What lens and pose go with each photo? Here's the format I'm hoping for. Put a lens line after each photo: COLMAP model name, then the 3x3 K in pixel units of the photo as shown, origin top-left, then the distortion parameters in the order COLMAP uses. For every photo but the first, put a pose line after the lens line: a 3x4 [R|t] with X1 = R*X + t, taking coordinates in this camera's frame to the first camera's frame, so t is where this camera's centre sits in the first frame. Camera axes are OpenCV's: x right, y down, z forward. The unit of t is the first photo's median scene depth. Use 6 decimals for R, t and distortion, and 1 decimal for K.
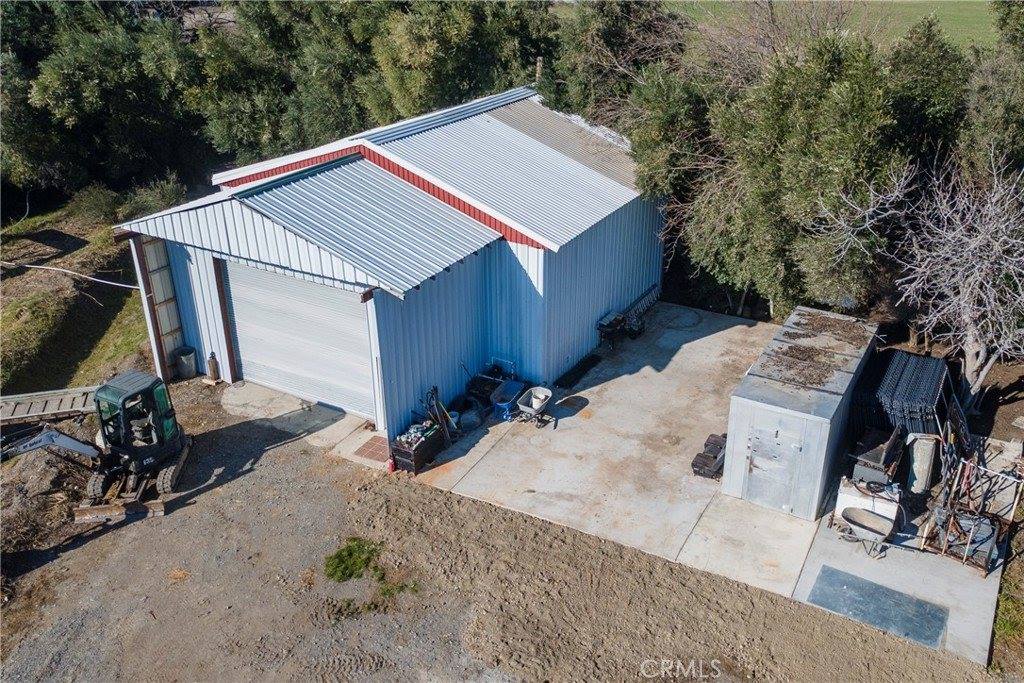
lens RADIAL K [[891.5, 0, 516.2], [0, 891.5, 344.2], [0, 0, 1]] dist [0.013685, 0.053432]
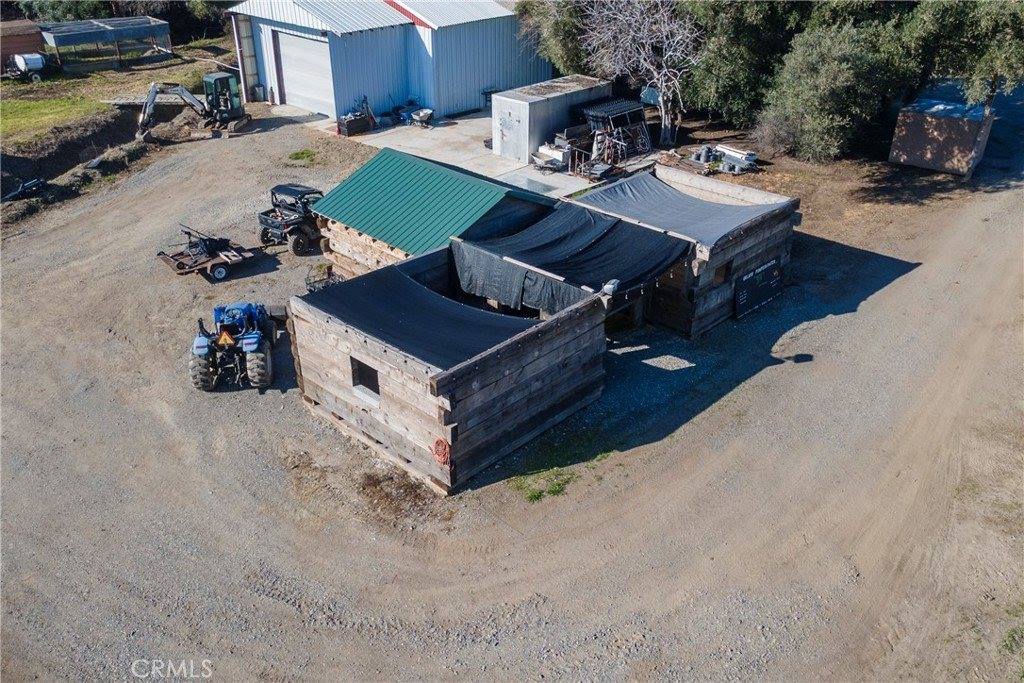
lens RADIAL K [[865.1, 0, 473.1], [0, 865.1, 358.7], [0, 0, 1]] dist [0.029532, 0.003744]
pose [[0.967348, 0.122190, -0.222054, 0.600561], [-0.105039, 0.990610, 0.087515, 0.407242], [0.230662, -0.061333, 0.971099, -0.784338]]
